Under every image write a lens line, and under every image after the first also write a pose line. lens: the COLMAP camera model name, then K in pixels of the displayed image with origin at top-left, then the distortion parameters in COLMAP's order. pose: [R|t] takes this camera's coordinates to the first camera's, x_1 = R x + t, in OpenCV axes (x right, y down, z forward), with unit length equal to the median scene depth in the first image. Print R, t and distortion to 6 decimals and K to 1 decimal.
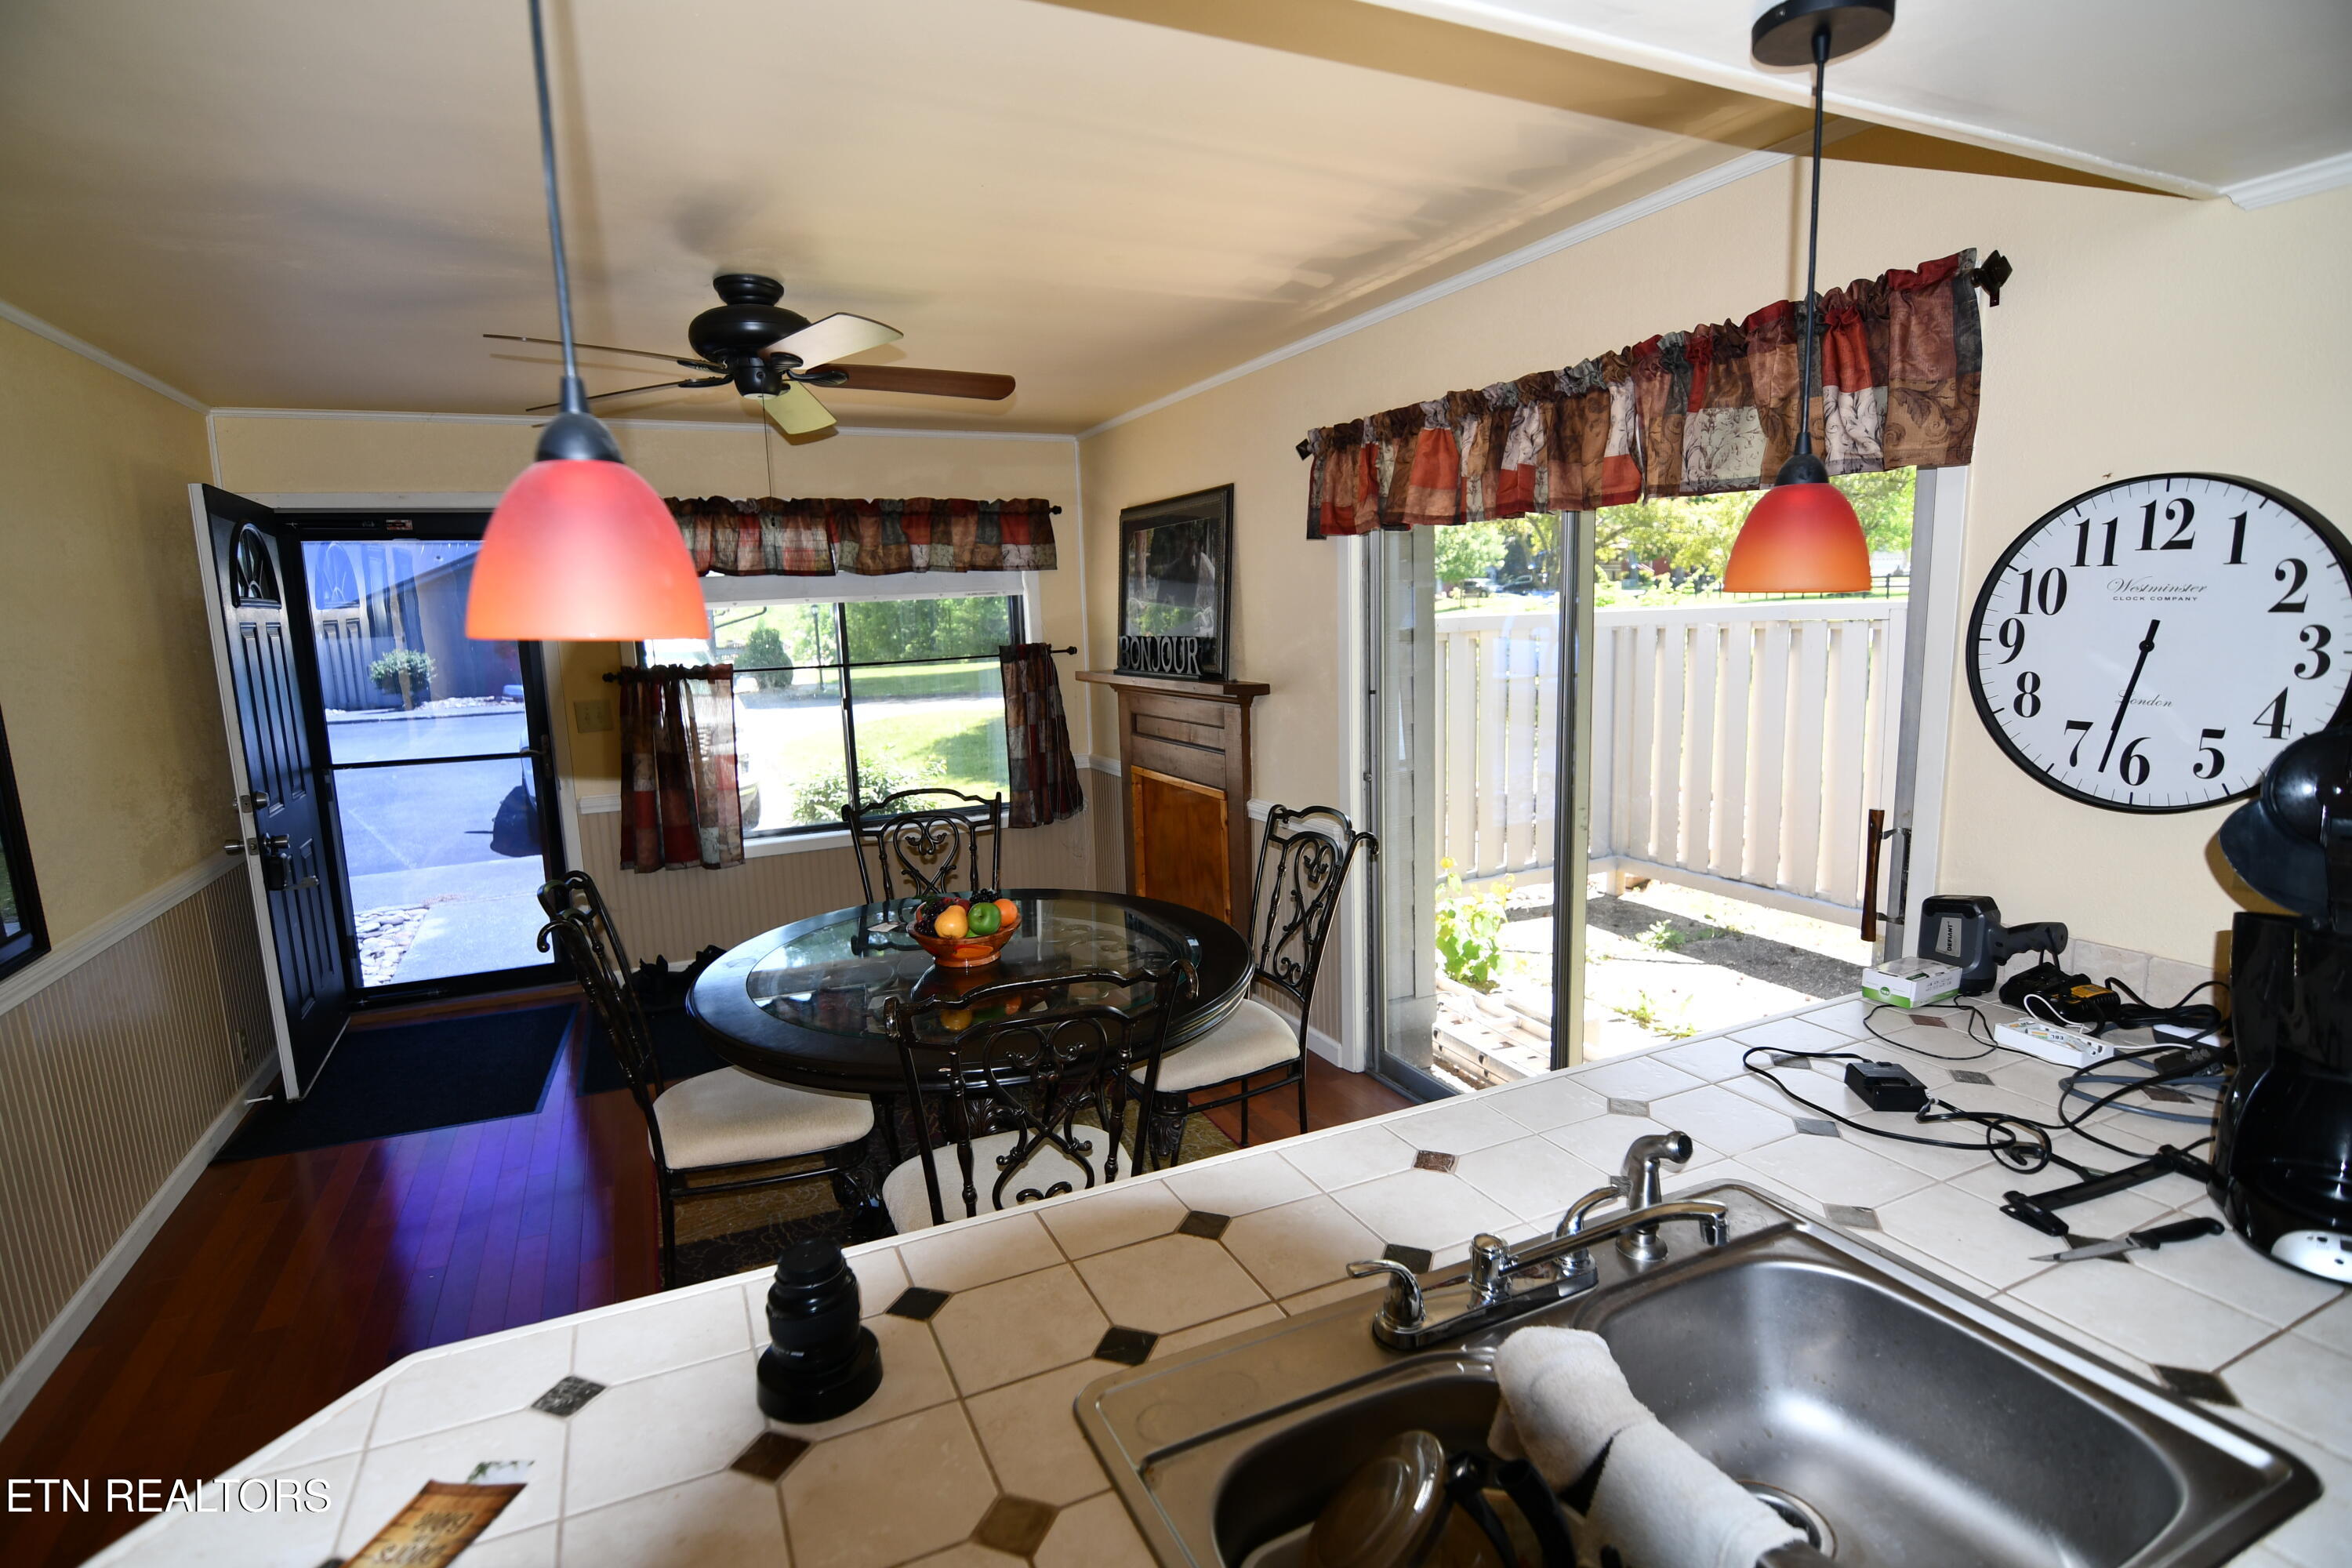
lens RADIAL K [[1152.7, 0, 1170.0], [0, 1152.7, 797.3], [0, 0, 1]] dist [-0.005966, -0.009600]
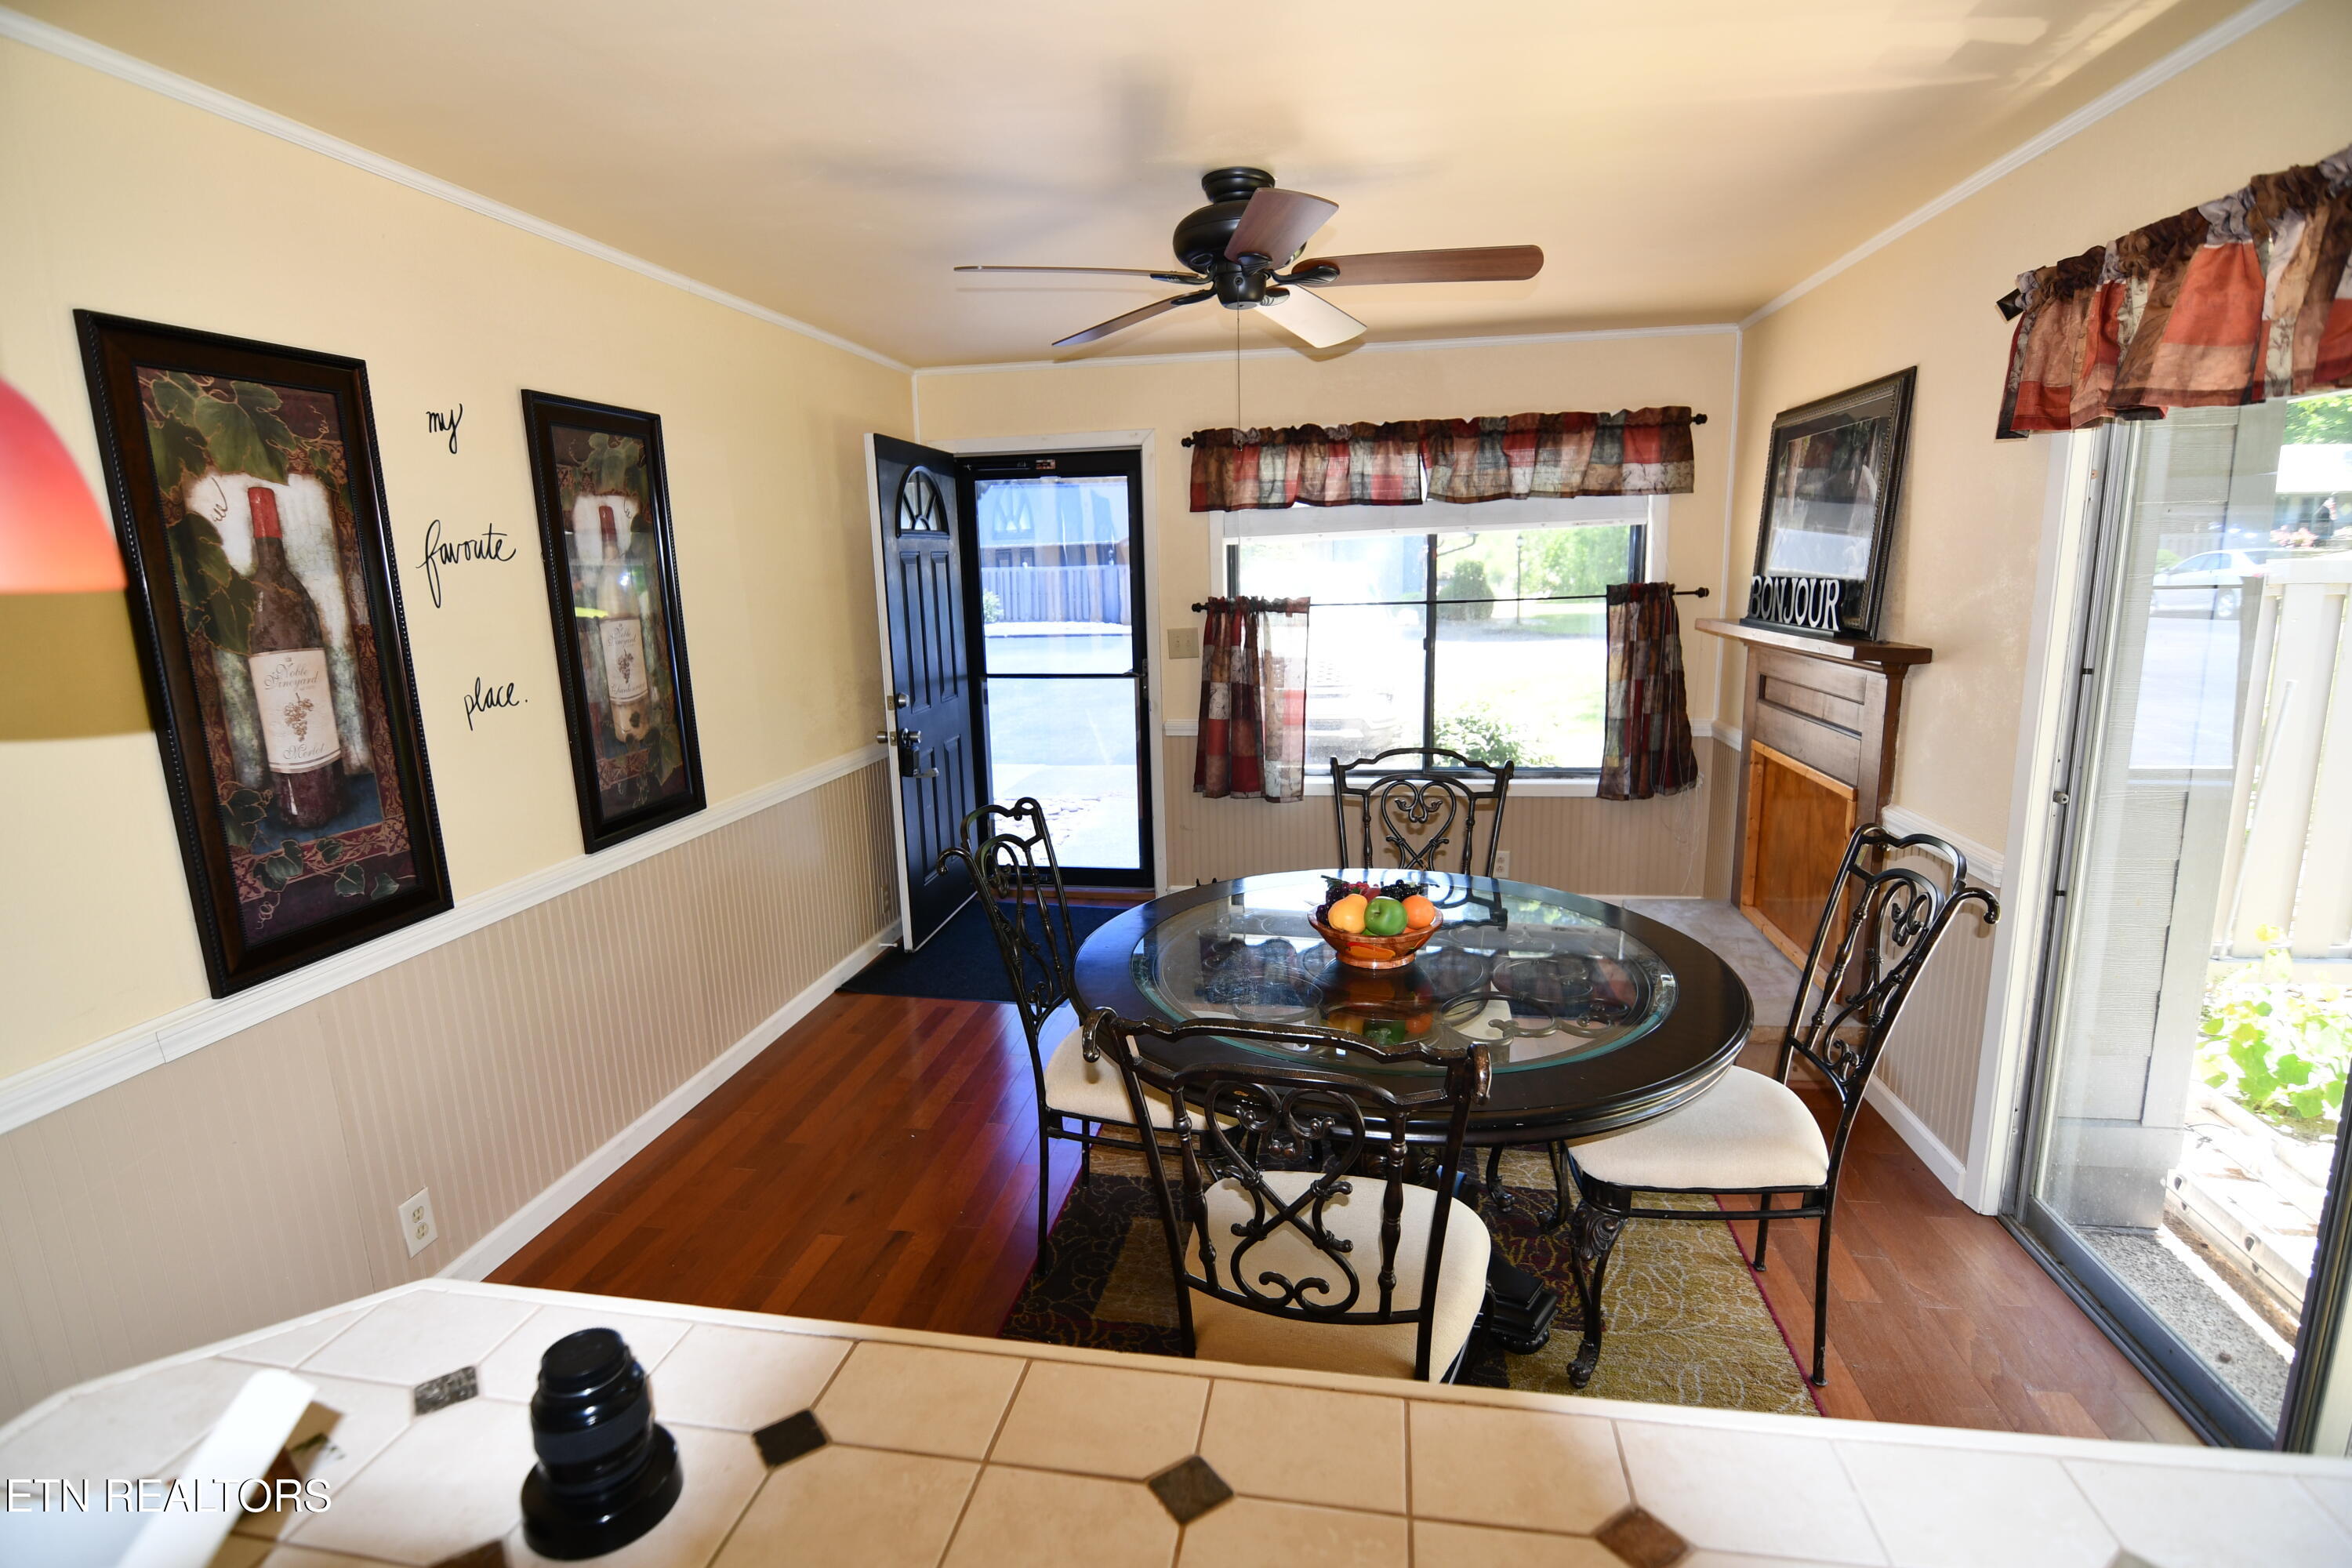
lens RADIAL K [[1152.7, 0, 1167.3], [0, 1152.7, 795.1], [0, 0, 1]] dist [-0.005966, -0.009600]
pose [[0.819547, 0.124583, -0.559305, 0.097438], [-0.093415, 0.992069, 0.084099, -0.021893], [0.565346, -0.016676, 0.824685, 0.131862]]
